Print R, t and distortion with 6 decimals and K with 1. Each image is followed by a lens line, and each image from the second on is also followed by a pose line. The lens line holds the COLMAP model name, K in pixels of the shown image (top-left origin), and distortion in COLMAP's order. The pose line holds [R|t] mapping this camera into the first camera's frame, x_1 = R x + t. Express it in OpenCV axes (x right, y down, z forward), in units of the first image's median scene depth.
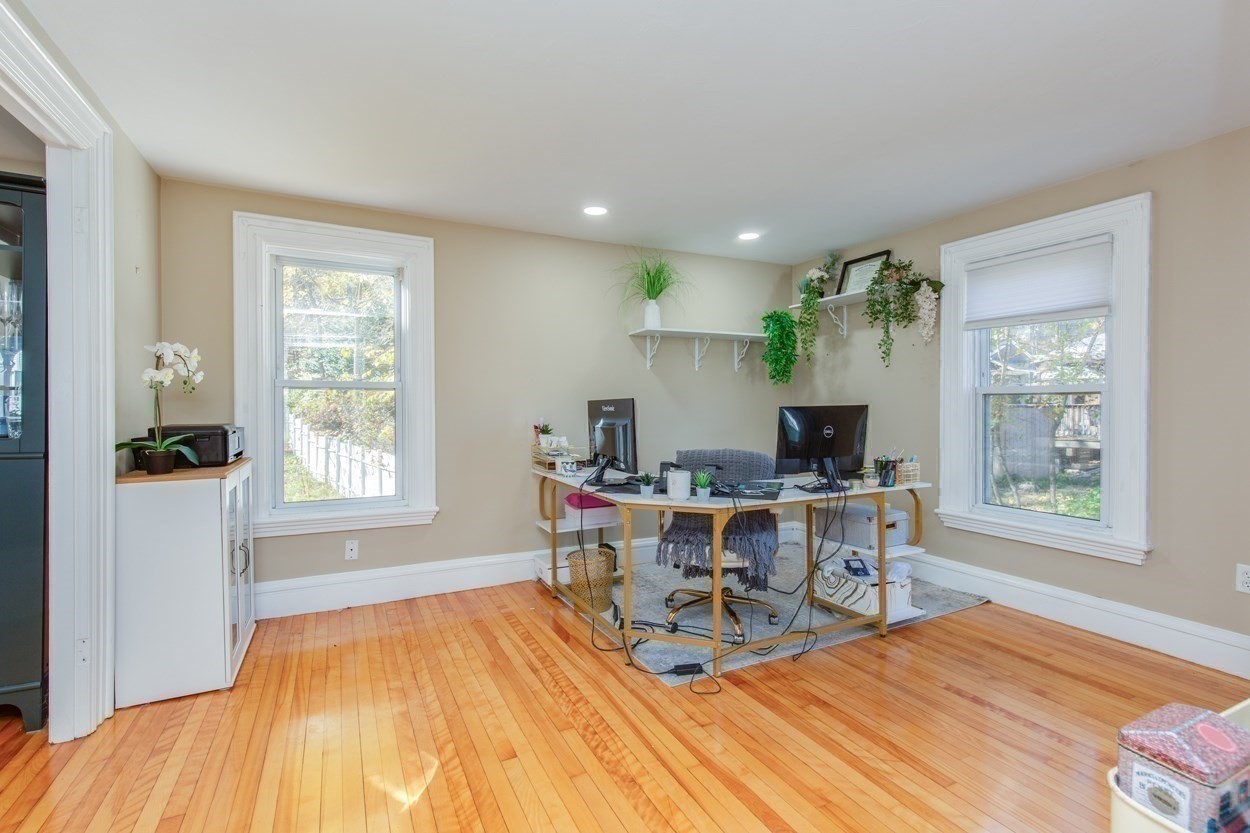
lens RADIAL K [[578.4, 0, 622.1], [0, 578.4, 415.8], [0, 0, 1]] dist [0.044087, -0.002088]
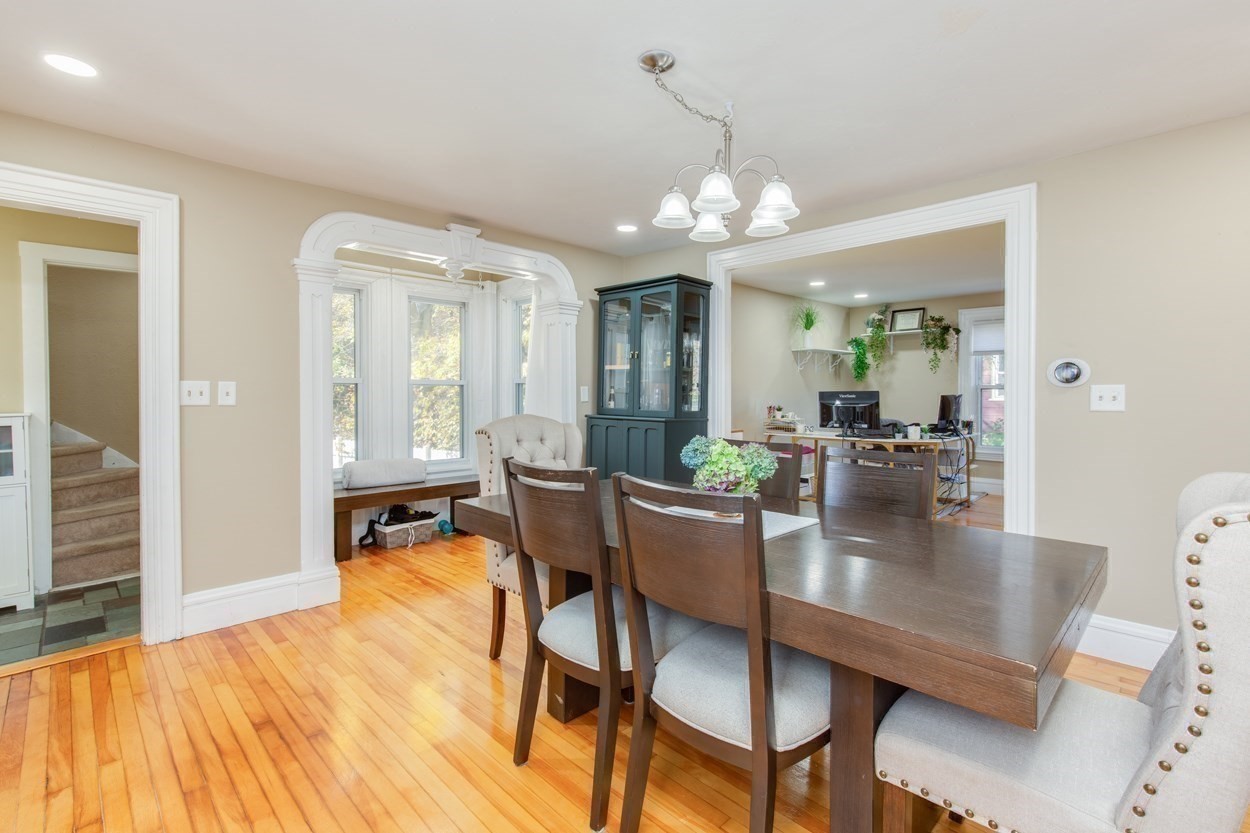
lens RADIAL K [[578.4, 0, 634.8], [0, 578.4, 408.1], [0, 0, 1]] dist [0.044087, -0.002088]
pose [[0.946194, -0.007048, 0.323523, -0.961273], [0.004451, 0.999952, 0.008767, 0.004200], [-0.323569, -0.006856, 0.946180, -0.407226]]
